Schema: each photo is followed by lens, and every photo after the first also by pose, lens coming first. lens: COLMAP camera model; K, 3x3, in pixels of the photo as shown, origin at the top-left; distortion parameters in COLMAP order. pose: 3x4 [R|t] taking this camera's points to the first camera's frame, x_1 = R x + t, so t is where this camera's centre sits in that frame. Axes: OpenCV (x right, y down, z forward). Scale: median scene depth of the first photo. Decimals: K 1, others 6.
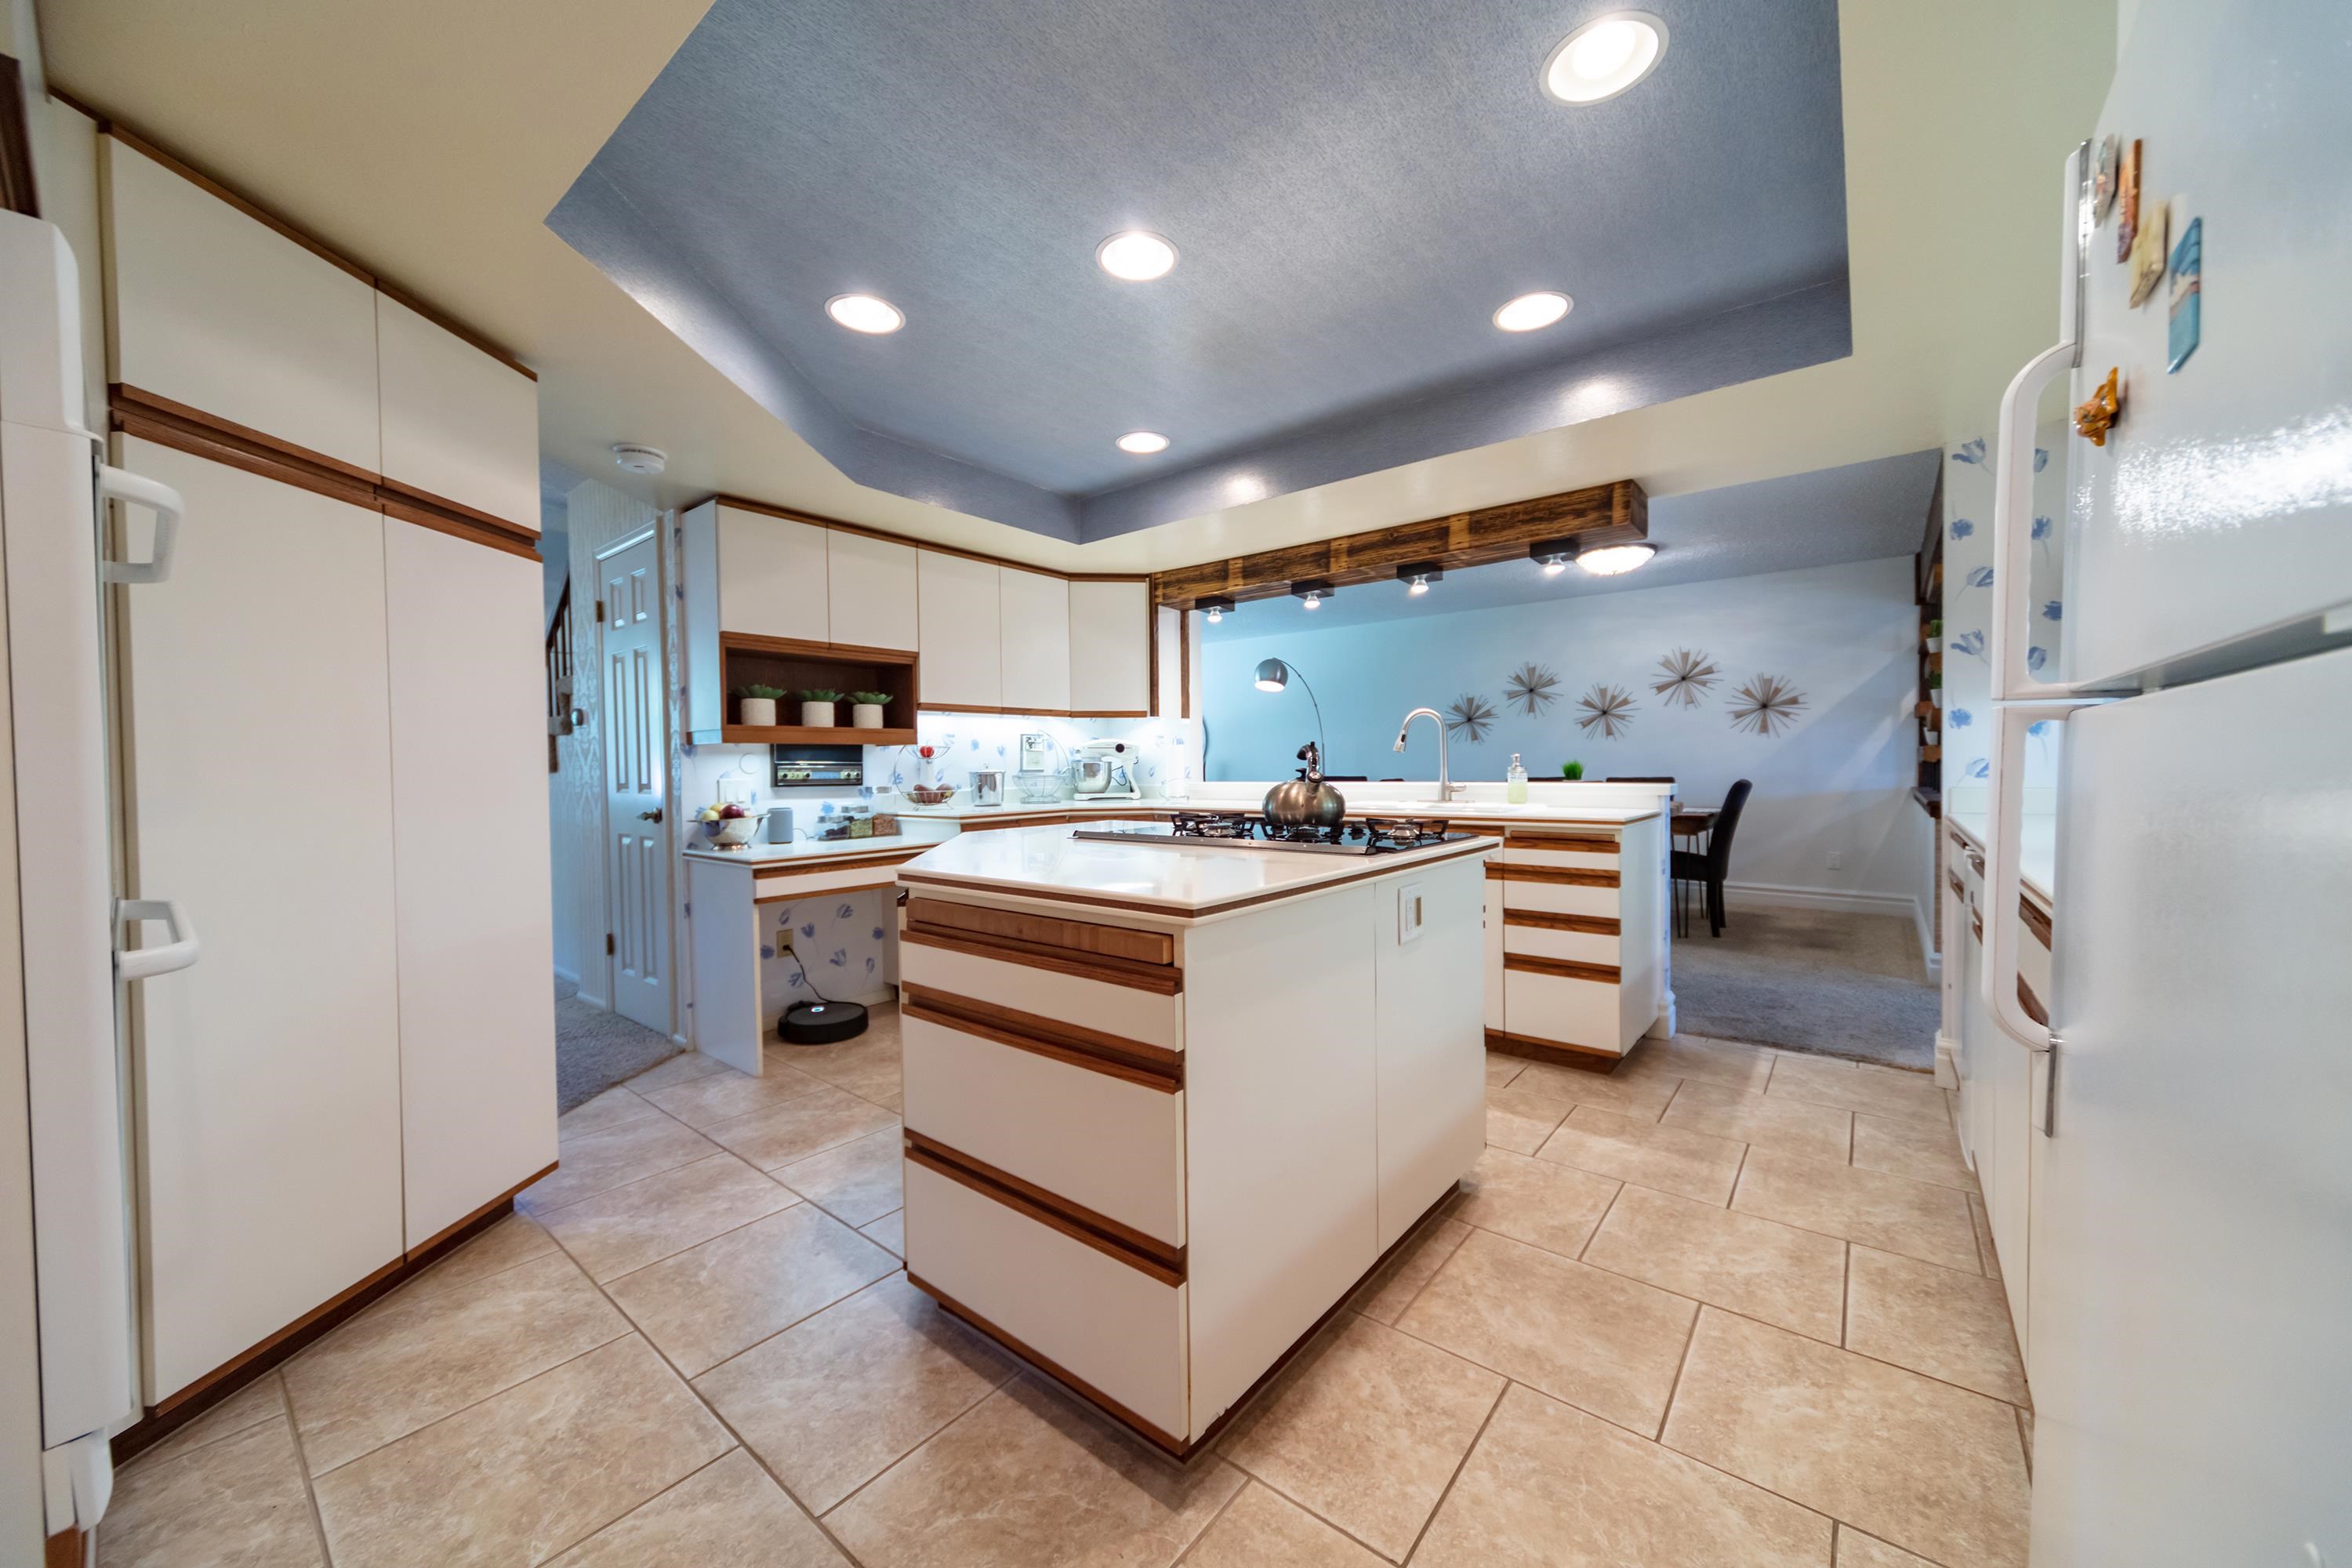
lens RADIAL K [[857.6, 0, 1178.6], [0, 857.6, 782.1], [0, 0, 1]] dist [0.007771, 0.000094]
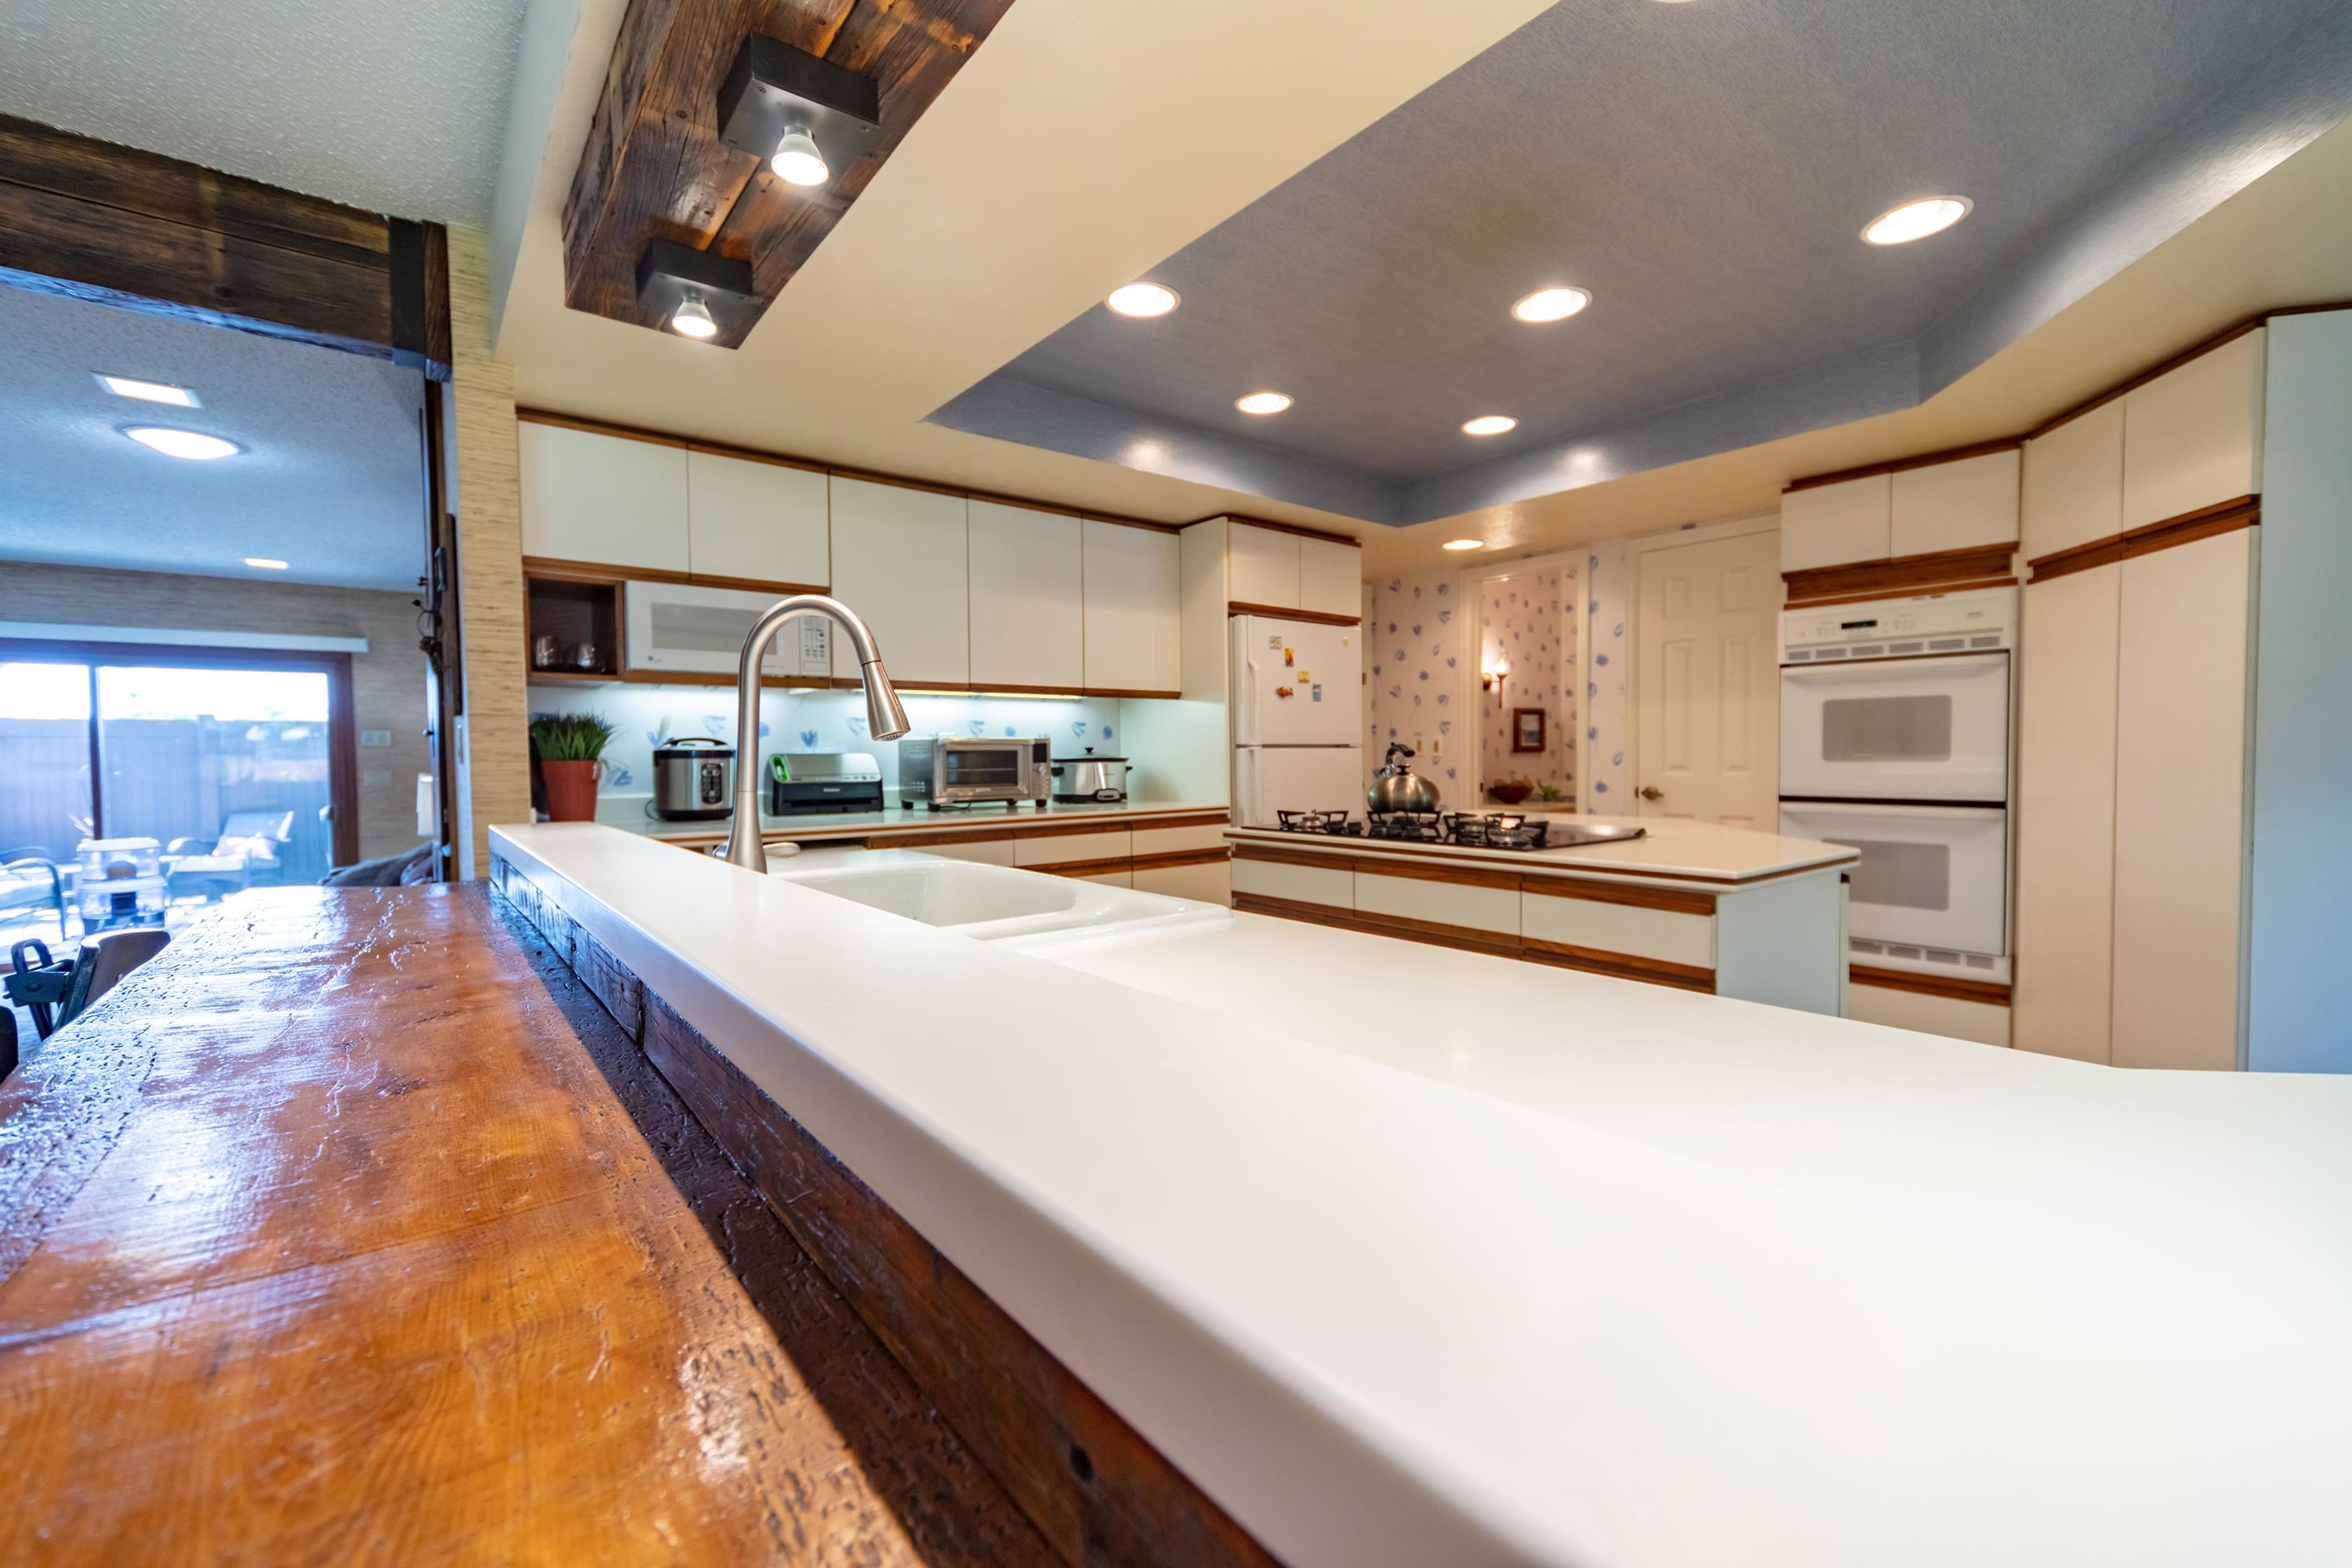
lens RADIAL K [[969.7, 0, 1179.1], [0, 969.7, 784.4], [0, 0, 1]] dist [0.007441, -0.000739]
pose [[-0.977883, 0.014287, 0.208664, 0.092196], [0.025053, 0.998483, 0.049041, -0.033521], [-0.207647, 0.053184, -0.976757, 1.288239]]
